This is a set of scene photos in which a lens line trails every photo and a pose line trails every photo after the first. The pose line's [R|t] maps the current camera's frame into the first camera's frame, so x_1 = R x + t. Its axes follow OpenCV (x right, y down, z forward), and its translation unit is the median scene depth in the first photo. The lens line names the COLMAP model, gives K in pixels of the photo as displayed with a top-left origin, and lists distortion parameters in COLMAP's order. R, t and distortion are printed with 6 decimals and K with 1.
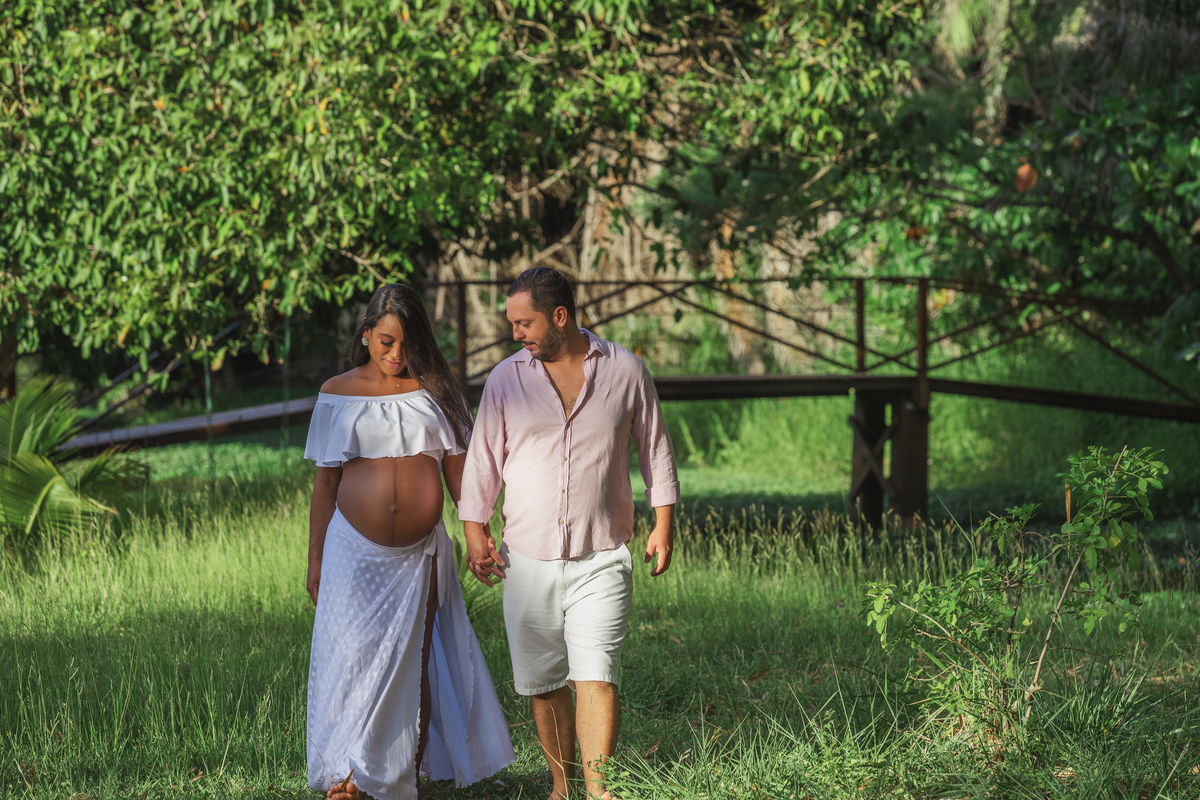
lens RADIAL K [[4634.5, 0, 599.2], [0, 4634.5, 399.9], [0, 0, 1]] dist [0.352369, 0.000000]
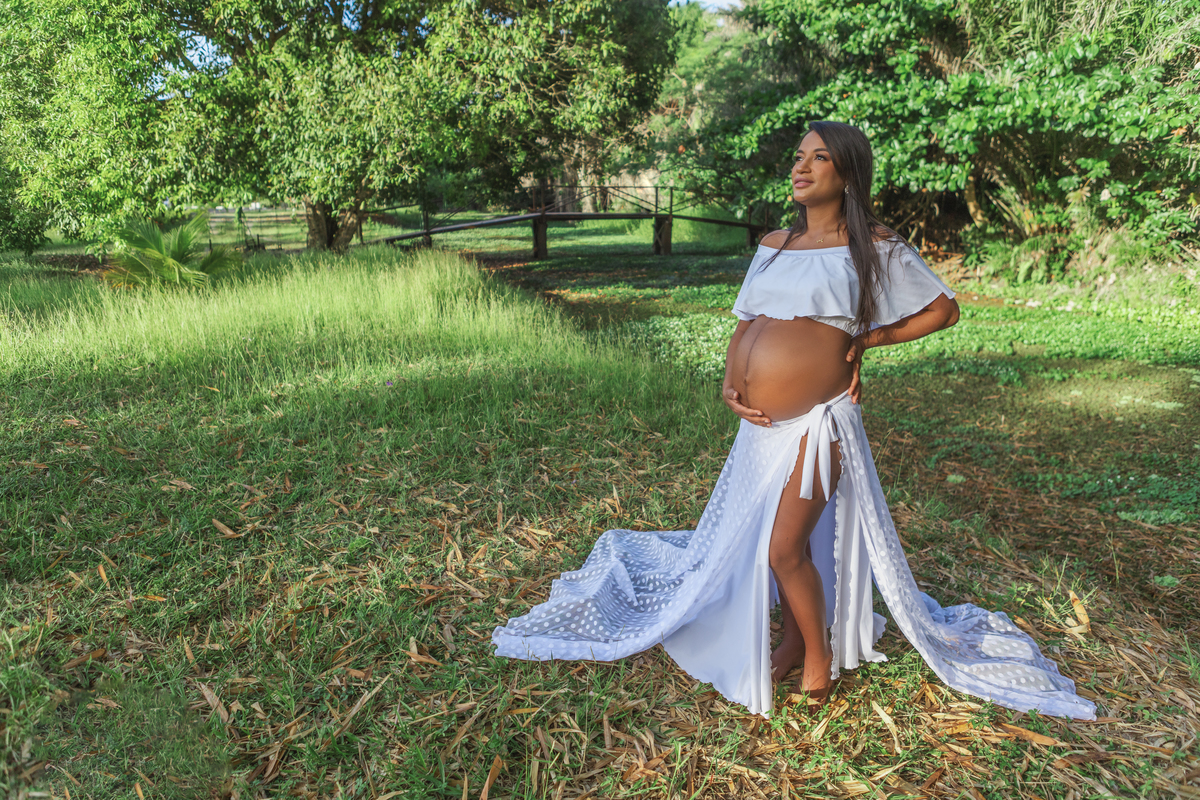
lens RADIAL K [[831.4, 0, 603.7], [0, 831.4, 403.0], [0, 0, 1]] dist [0.006969, 0.001094]
pose [[0.998352, 0.023155, -0.052504, 0.083764], [-0.011103, 0.975627, 0.219156, -0.004329], [0.056299, -0.218212, 0.974276, 0.480979]]
